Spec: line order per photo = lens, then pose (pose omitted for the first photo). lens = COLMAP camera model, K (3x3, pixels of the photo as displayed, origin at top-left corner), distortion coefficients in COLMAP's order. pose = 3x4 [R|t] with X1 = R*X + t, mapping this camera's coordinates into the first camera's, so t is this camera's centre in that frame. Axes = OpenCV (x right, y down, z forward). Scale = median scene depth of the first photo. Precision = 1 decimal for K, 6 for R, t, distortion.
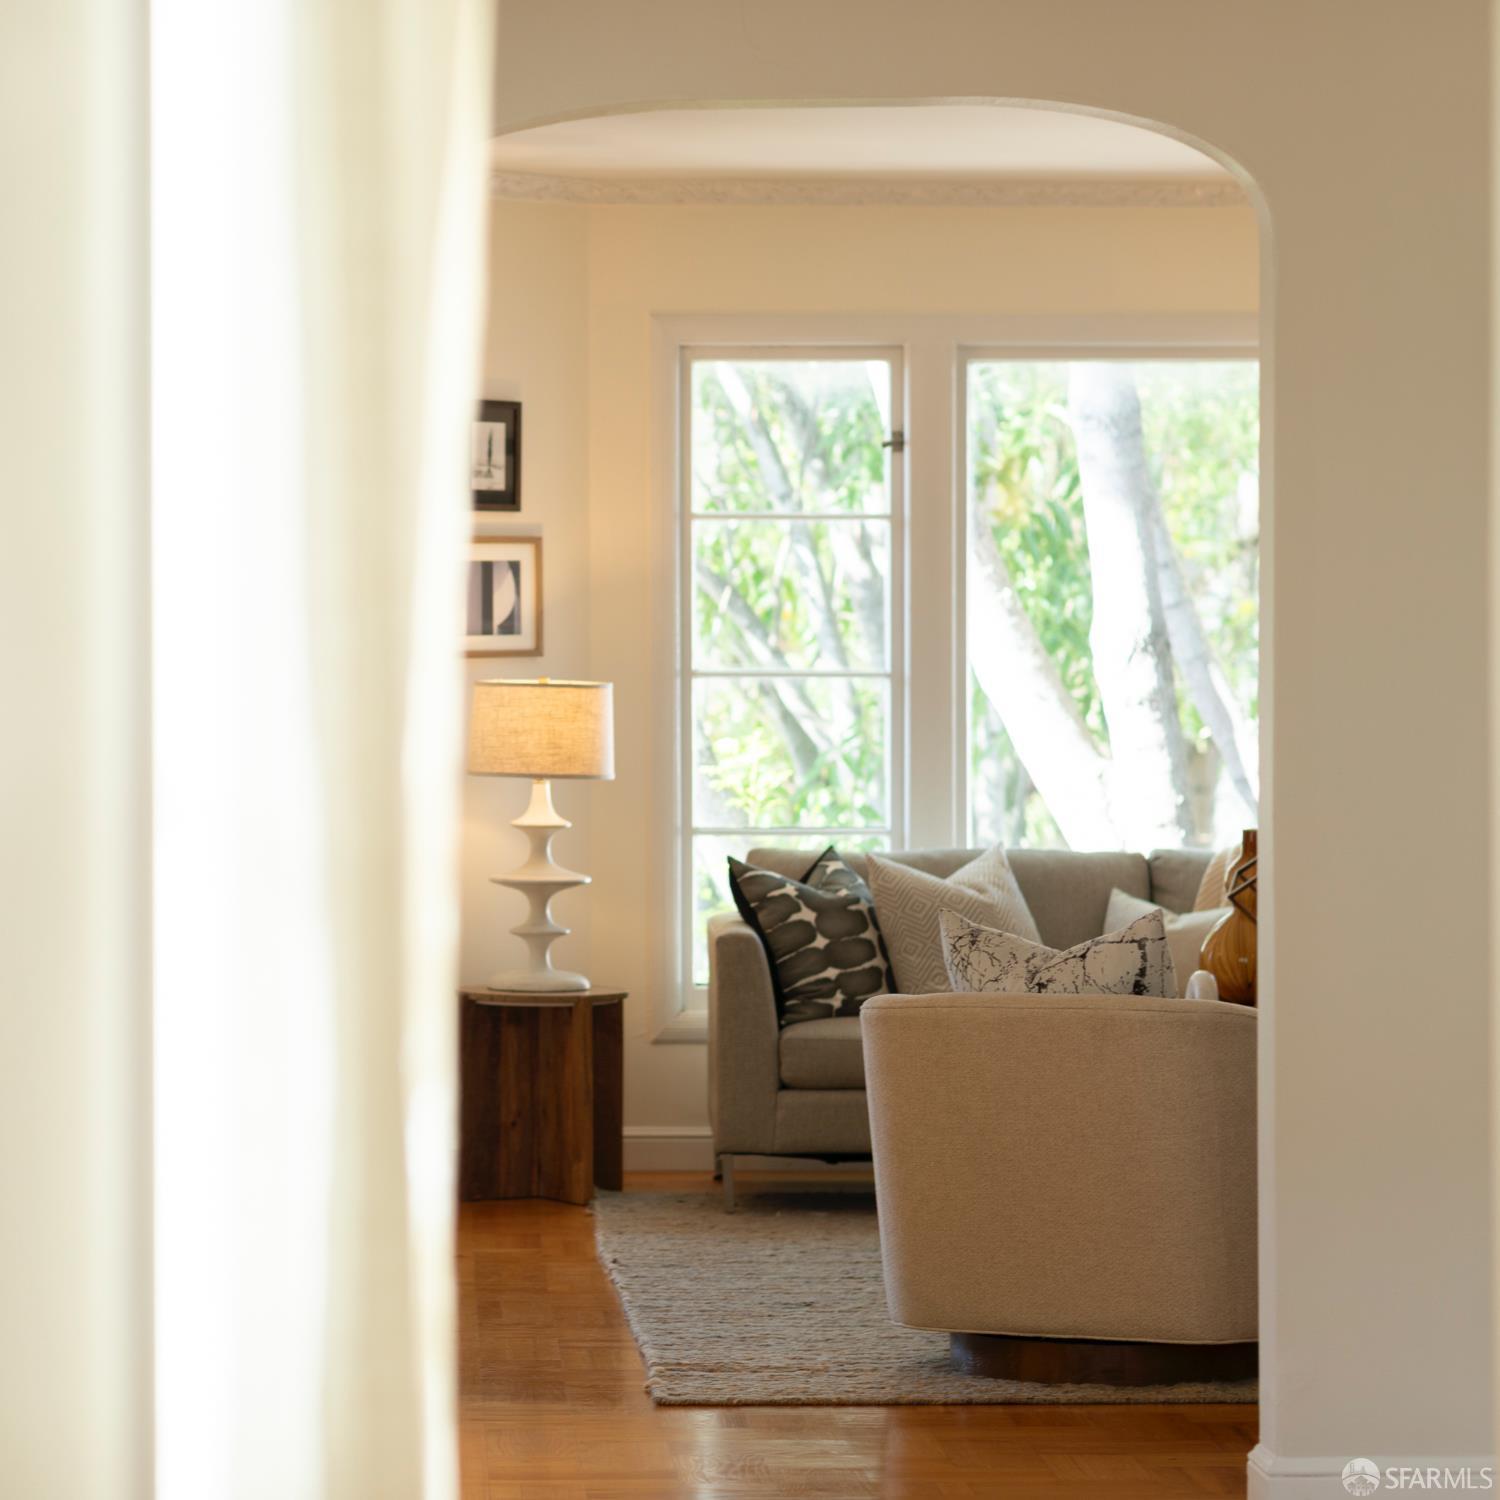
lens RADIAL K [[4813.8, 0, 591.8], [0, 4813.8, 721.4], [0, 0, 1]] dist [0.299894, 0.000000]
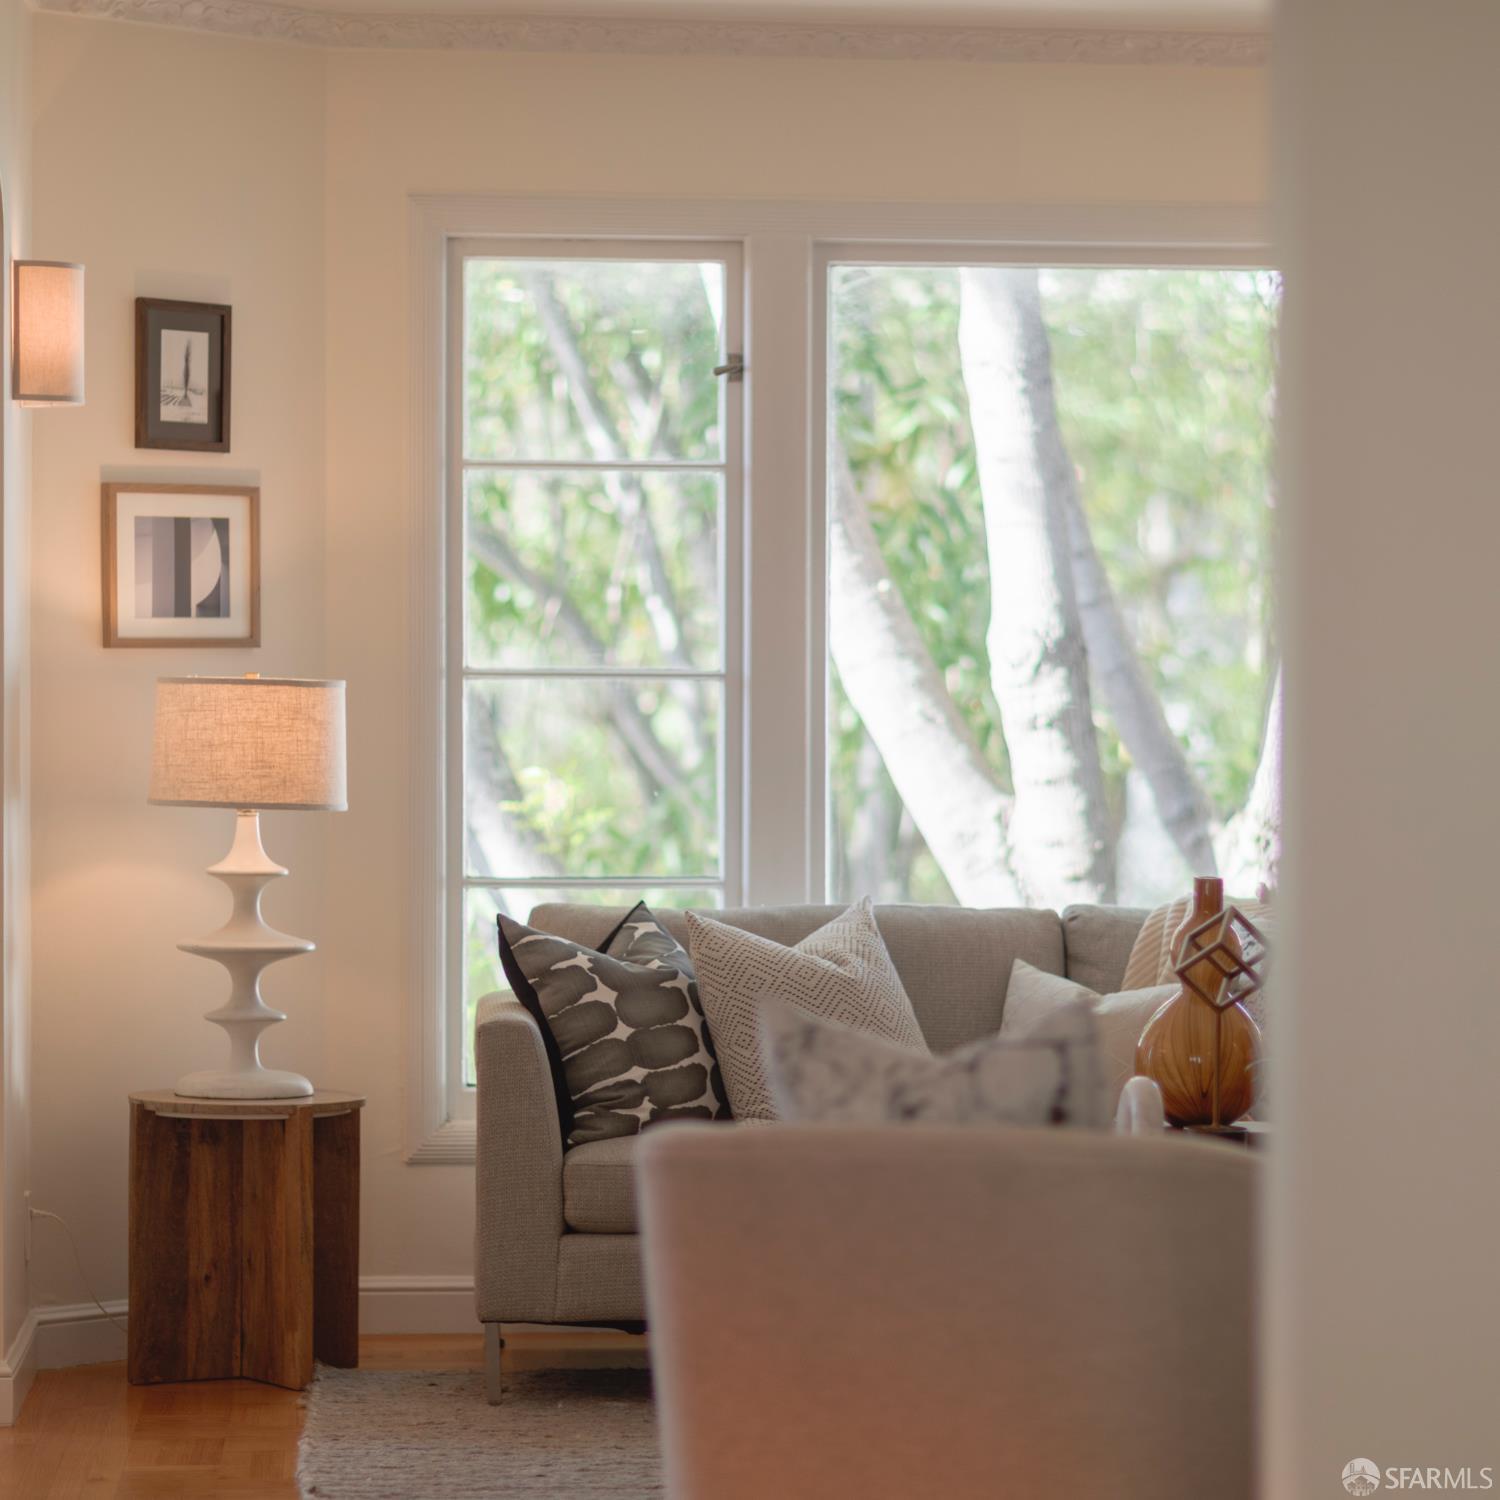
lens RADIAL K [[4813.8, 0, 747.1], [0, 4813.8, 748.3], [0, 0, 1]] dist [0.299894, 0.000000]
pose [[0.998600, 0.004136, 0.052730, 0.026722], [-0.003763, 0.999967, -0.007157, 0.007492], [-0.052758, 0.006949, 0.998583, 0.256008]]
